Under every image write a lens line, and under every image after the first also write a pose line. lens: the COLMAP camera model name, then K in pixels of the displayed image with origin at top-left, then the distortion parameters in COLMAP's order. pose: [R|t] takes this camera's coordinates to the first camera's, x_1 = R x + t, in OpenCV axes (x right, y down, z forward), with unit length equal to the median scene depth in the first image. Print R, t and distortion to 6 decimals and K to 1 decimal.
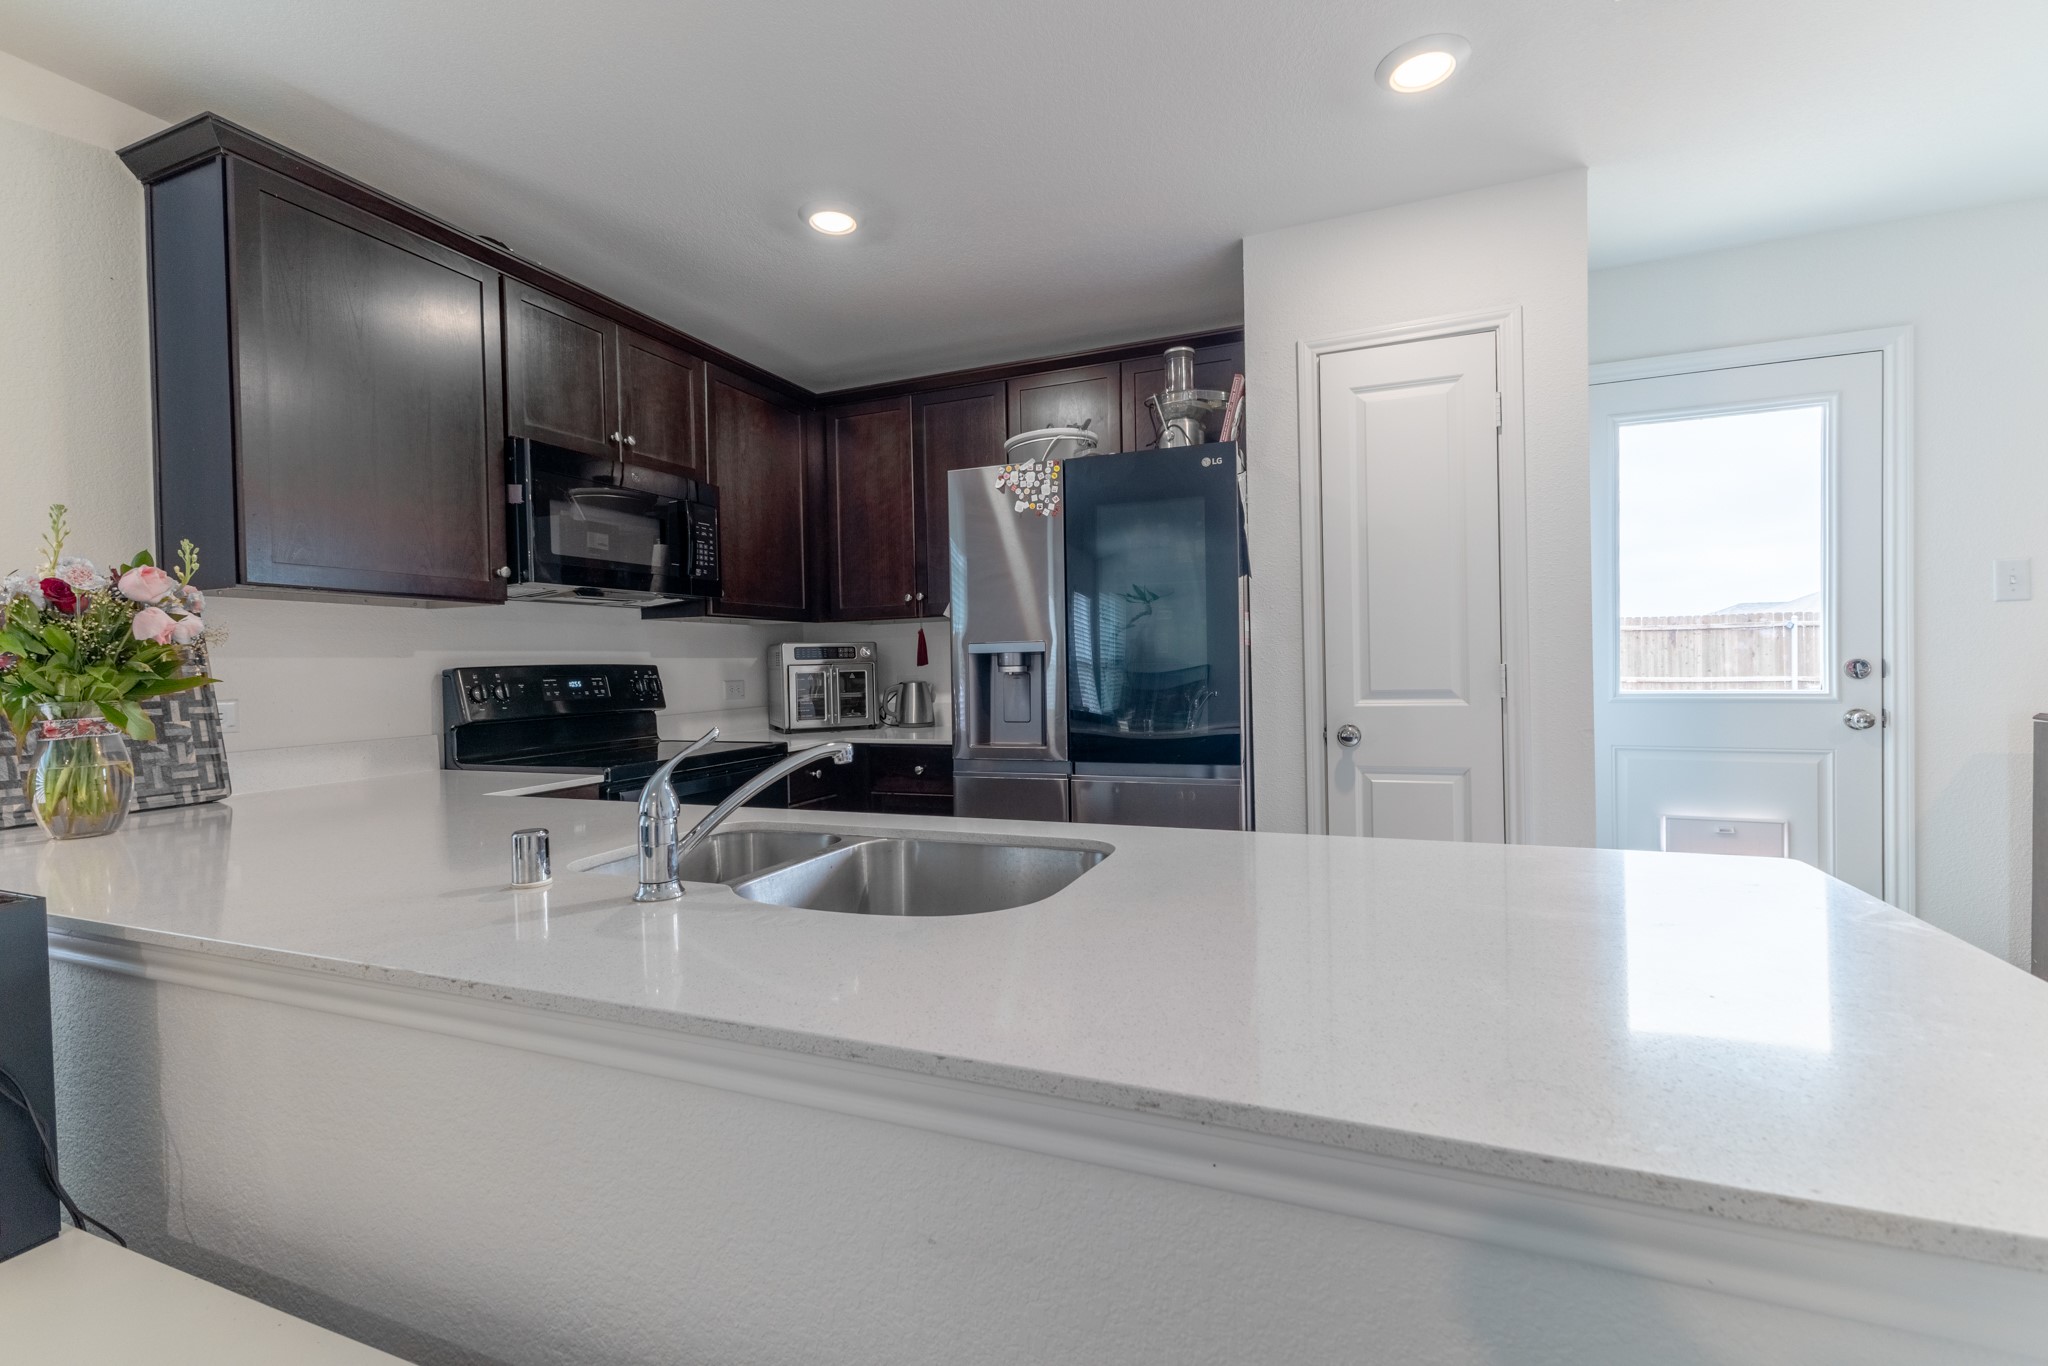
lens RADIAL K [[879.0, 0, 1023.6], [0, 879.0, 675.3], [0, 0, 1]] dist [0.012032, -0.003039]
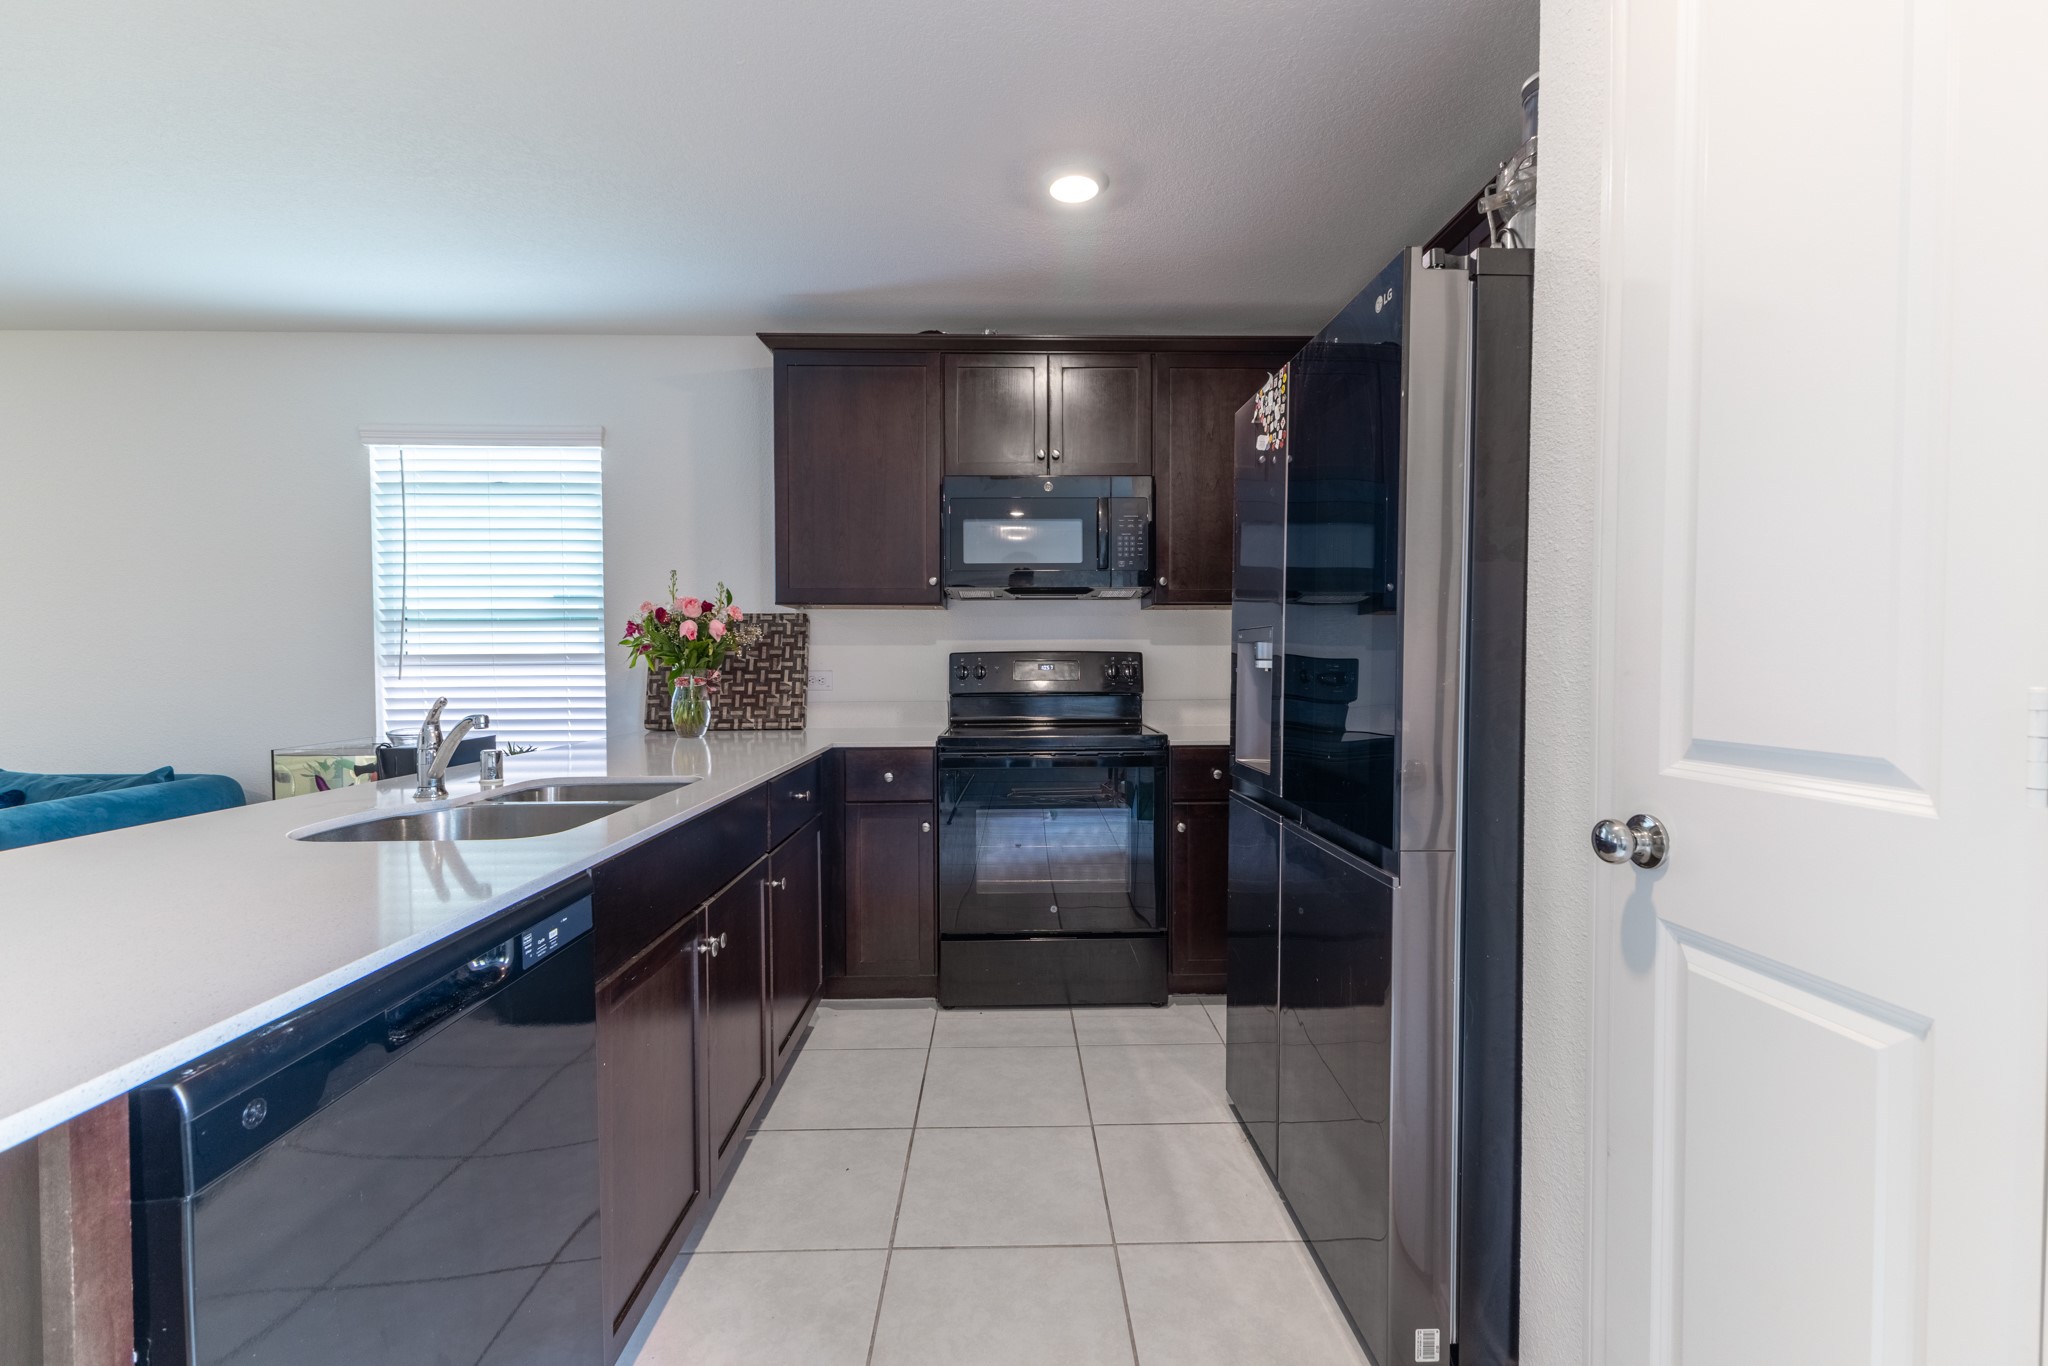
lens RADIAL K [[879.0, 0, 1020.9], [0, 879.0, 675.9], [0, 0, 1]] dist [0.012032, -0.003039]
pose [[0.391825, 0.036800, -0.919303, 0.613305], [-0.017849, 0.999316, 0.032396, -0.018131], [0.919866, 0.003715, 0.392214, 0.542177]]
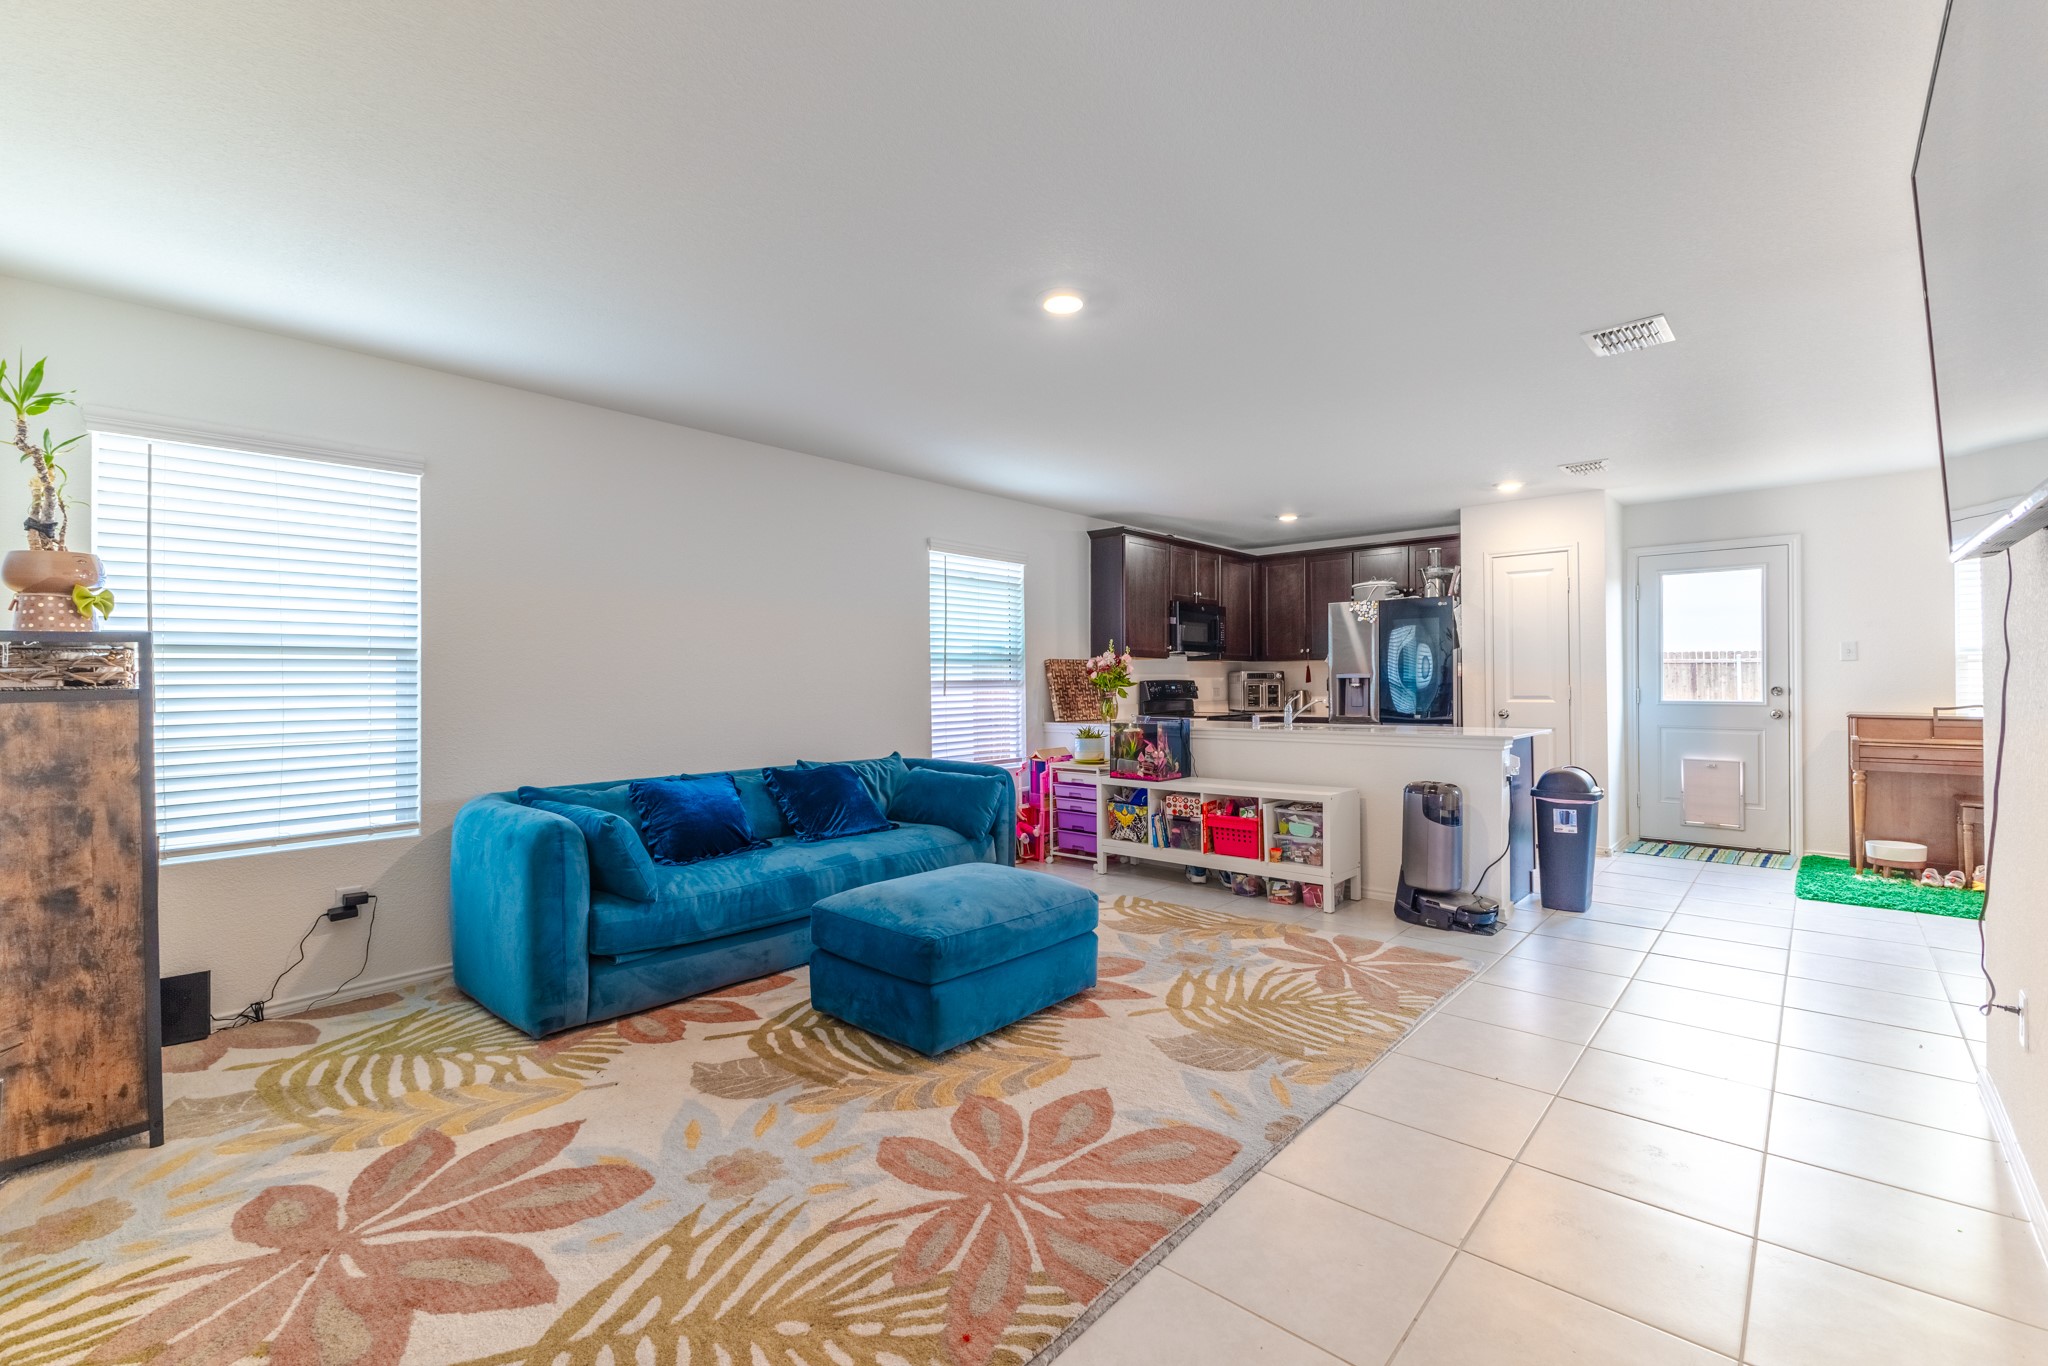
lens RADIAL K [[879.0, 0, 1019.6], [0, 879.0, 678.7], [0, 0, 1]] dist [0.012032, -0.003039]
pose [[0.938103, 0.014390, -0.346056, -0.043520], [-0.019540, 0.999744, -0.011398, 0.024355], [0.345804, 0.017454, 0.938145, -1.694985]]
